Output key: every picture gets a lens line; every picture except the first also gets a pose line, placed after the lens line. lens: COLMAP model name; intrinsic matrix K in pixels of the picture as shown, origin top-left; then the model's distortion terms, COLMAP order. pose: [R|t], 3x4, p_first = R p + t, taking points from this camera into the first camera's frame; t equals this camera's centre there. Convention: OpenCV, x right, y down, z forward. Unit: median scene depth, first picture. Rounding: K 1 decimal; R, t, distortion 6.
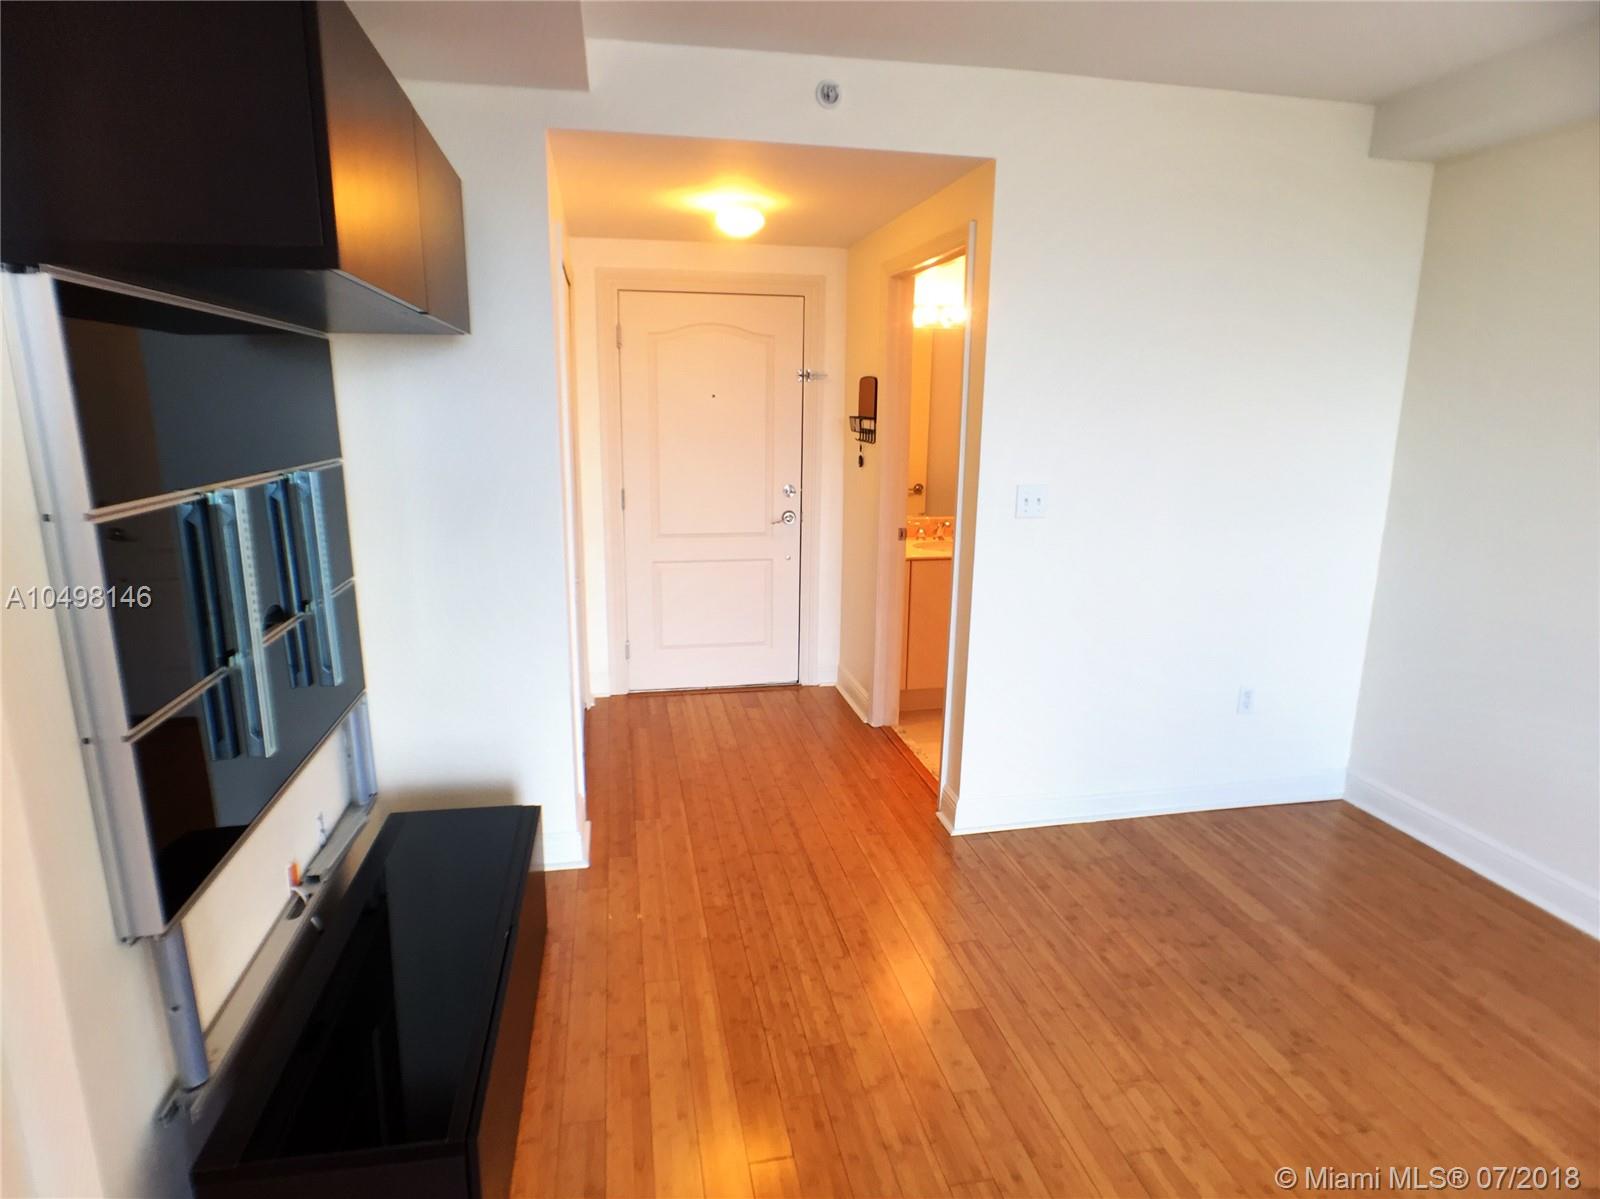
lens RADIAL K [[879.9, 0, 793.1], [0, 879.9, 605.7], [0, 0, 1]] dist [-0.029833, 0.009692]
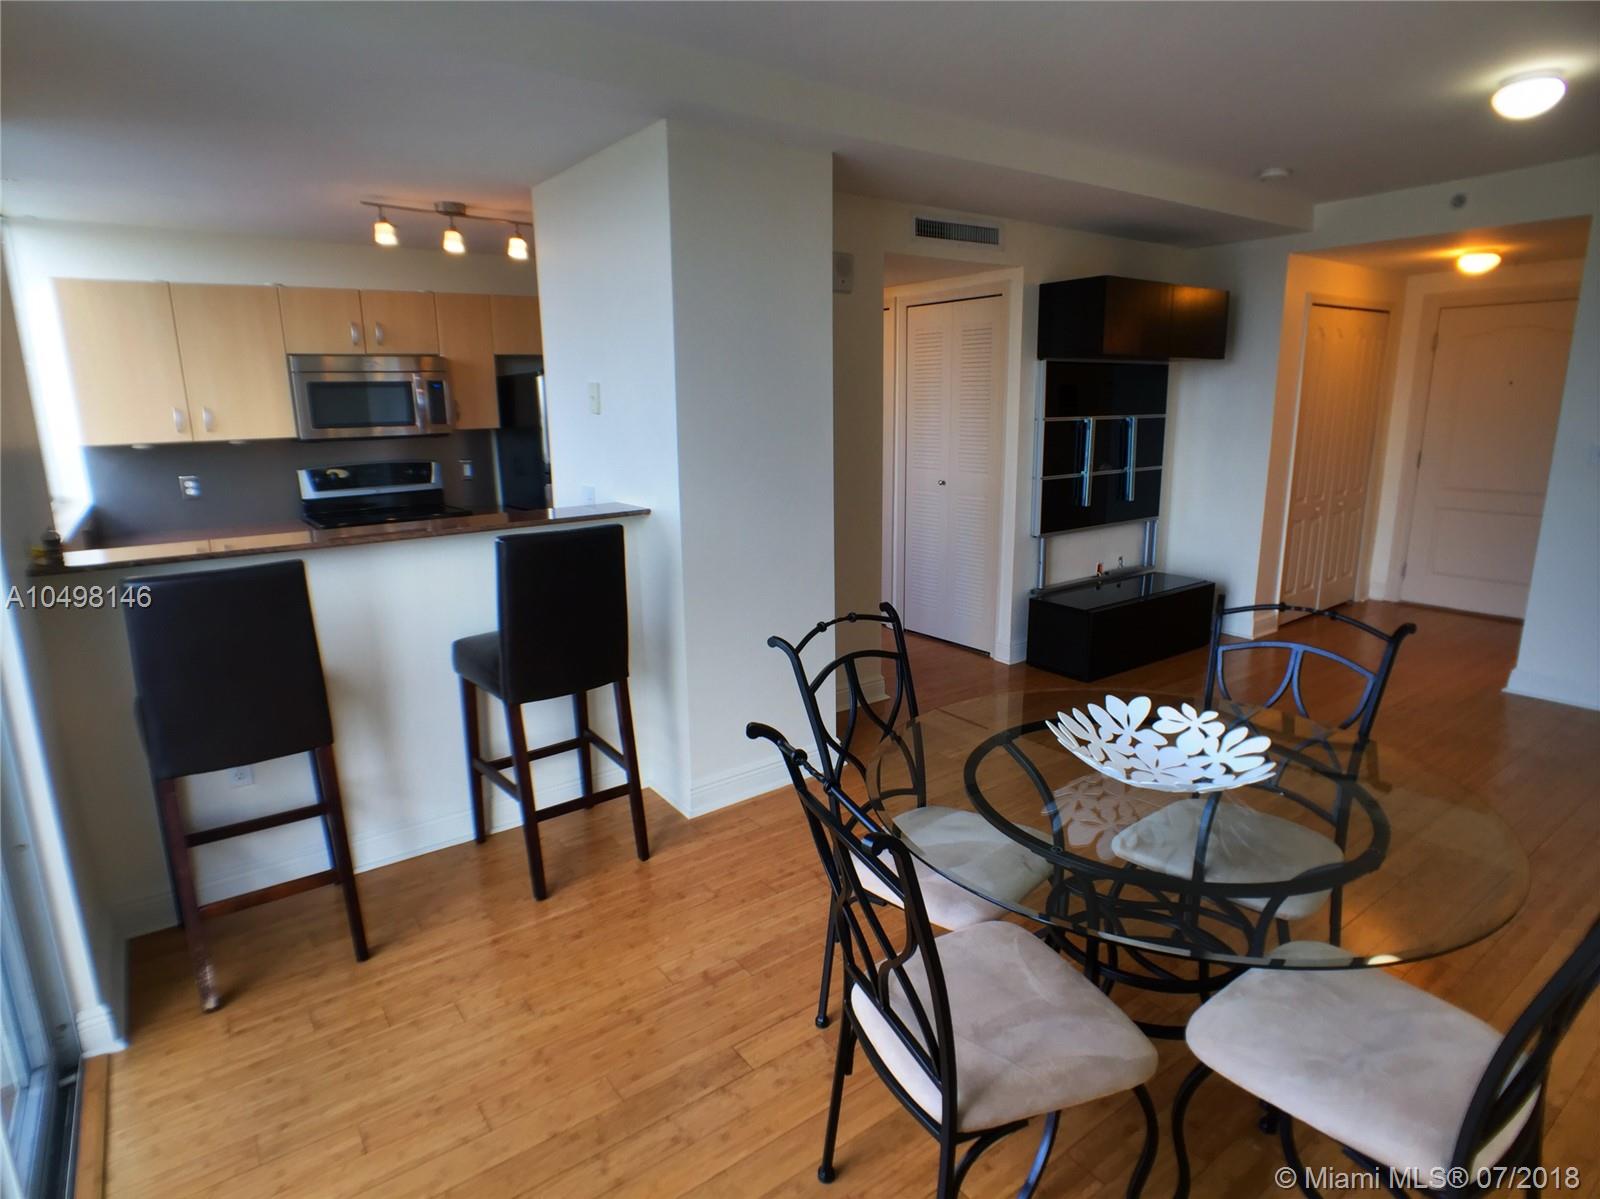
lens RADIAL K [[889.0, 0, 789.8], [0, 889.0, 601.1], [0, 0, 1]] dist [-0.033346, 0.011221]
pose [[0.415989, 0.191090, -0.889066, 0.995666], [-0.187707, 0.974661, 0.121660, 0.175031], [0.889786, 0.116275, 0.441318, -0.702566]]
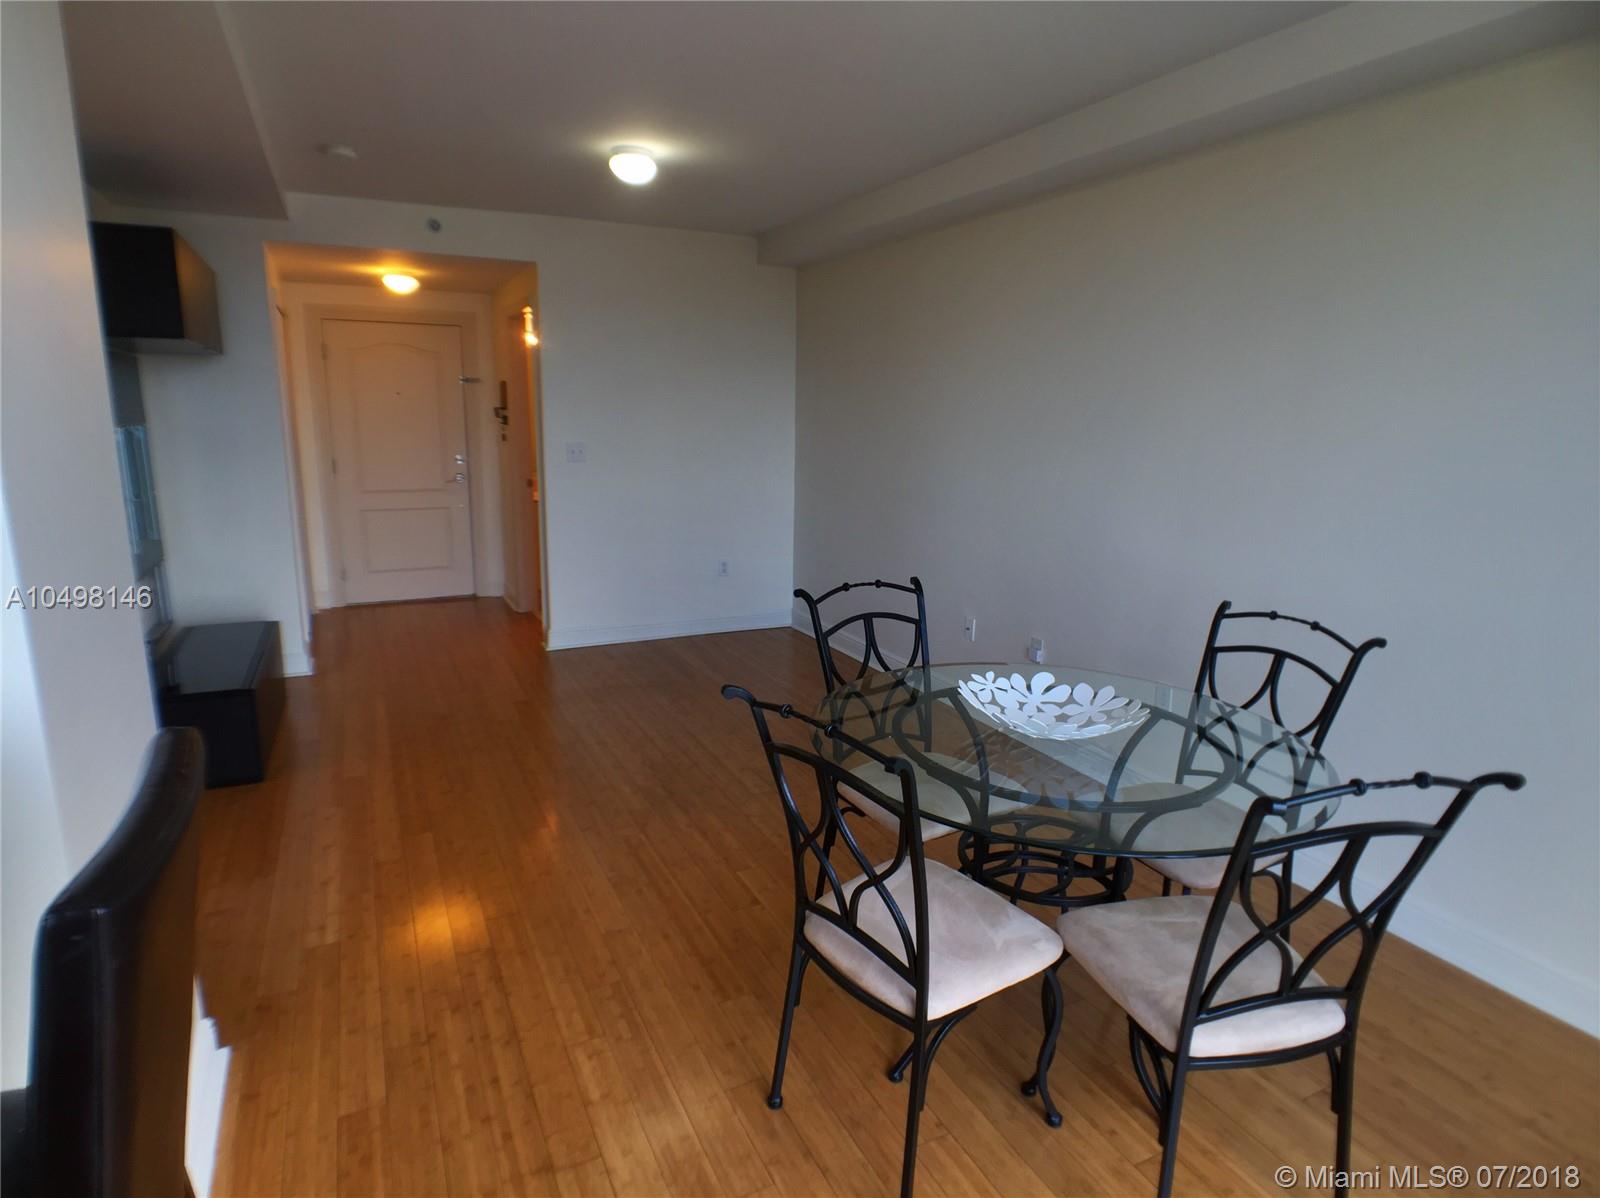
lens RADIAL K [[879.9, 0, 793.1], [0, 879.9, 605.2], [0, 0, 1]] dist [-0.029833, 0.009692]
pose [[0.965346, -0.051435, 0.255854, 0.225983], [0.053071, 0.998591, 0.000514, 0.213385], [-0.255520, 0.013082, 0.966715, -0.825553]]
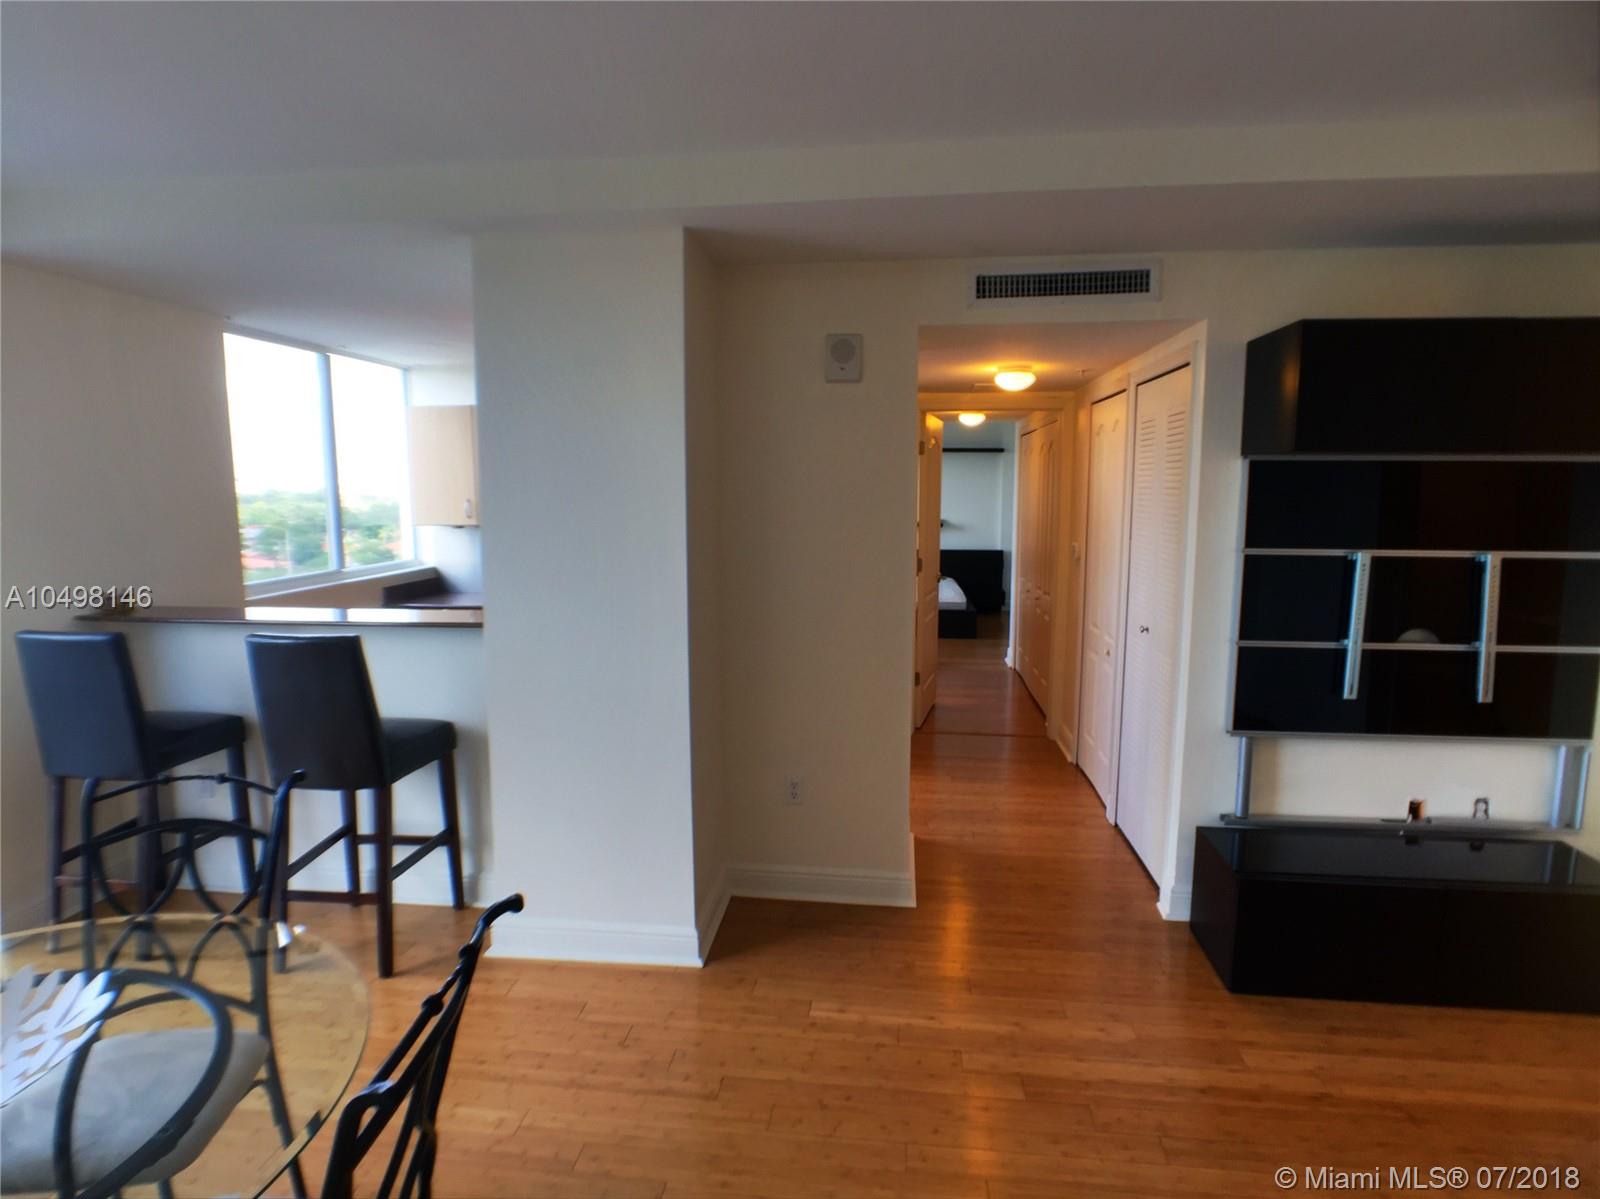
lens RADIAL K [[889.0, 0, 789.8], [0, 889.0, 601.1], [0, 0, 1]] dist [-0.033346, 0.011221]
pose [[-0.309646, 0.113589, -0.944043, 0.813245], [-0.217704, 0.957996, 0.186675, -0.061821], [0.925594, 0.263326, -0.271910, 0.202066]]
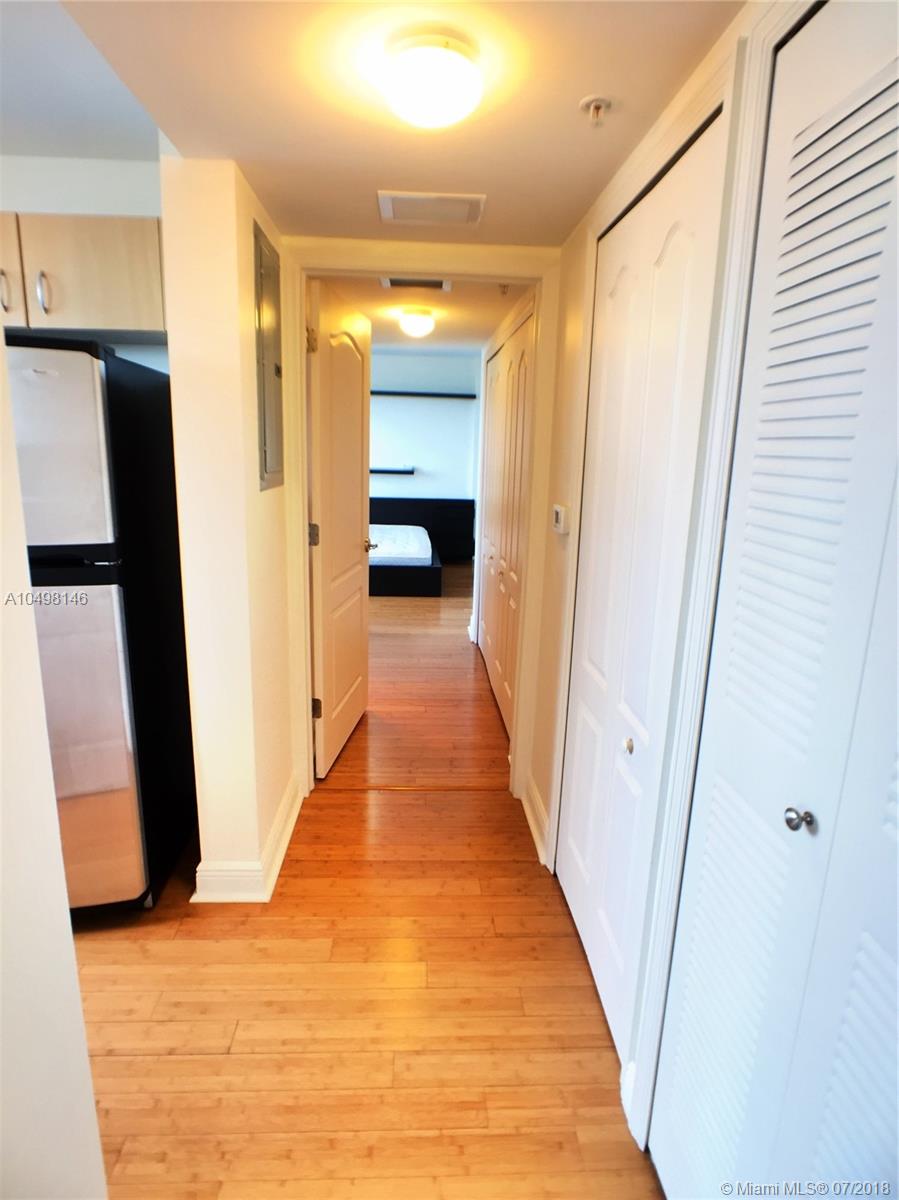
lens RADIAL K [[666.8, 0, 447.7], [0, 666.8, 591.1], [0, 0, 1]] dist [-0.033346, 0.011221]
pose [[-0.139682, 0.201810, -0.969413, -0.231093], [-0.253346, 0.939141, 0.232012, -0.021129], [0.957238, 0.278005, -0.080054, 0.184138]]
